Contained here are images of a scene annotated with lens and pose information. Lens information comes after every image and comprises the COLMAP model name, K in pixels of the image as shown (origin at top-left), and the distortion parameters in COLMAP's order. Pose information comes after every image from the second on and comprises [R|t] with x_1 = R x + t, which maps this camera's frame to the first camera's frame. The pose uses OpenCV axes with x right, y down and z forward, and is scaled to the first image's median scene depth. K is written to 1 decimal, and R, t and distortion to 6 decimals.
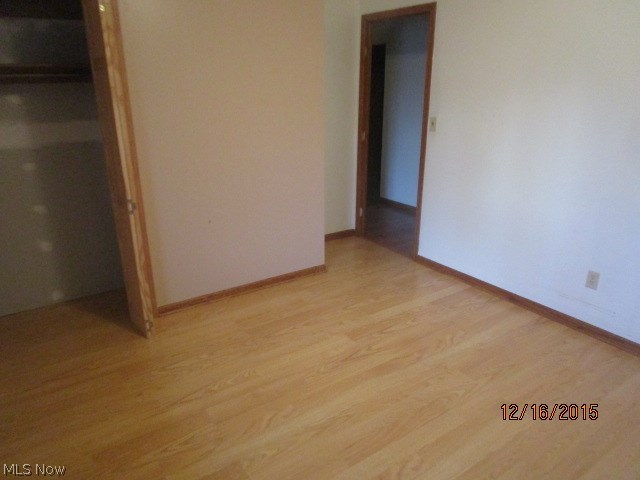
lens RADIAL K [[460.9, 0, 319.1], [0, 460.9, 240.3], [0, 0, 1]] dist [-0.013474, 0.002411]
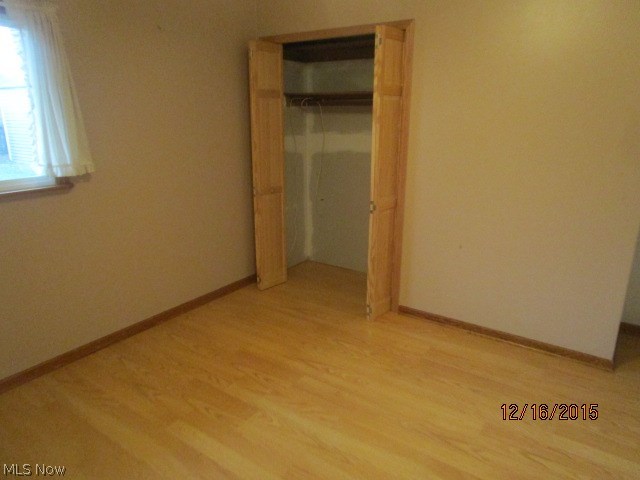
lens RADIAL K [[460.9, 0, 319.5], [0, 460.9, 239.9], [0, 0, 1]] dist [-0.013474, 0.002411]
pose [[0.359883, 0.269082, -0.893353, 0.638222], [-0.312056, 0.937078, 0.156542, -0.138444], [0.879264, 0.222439, 0.421207, 0.388897]]
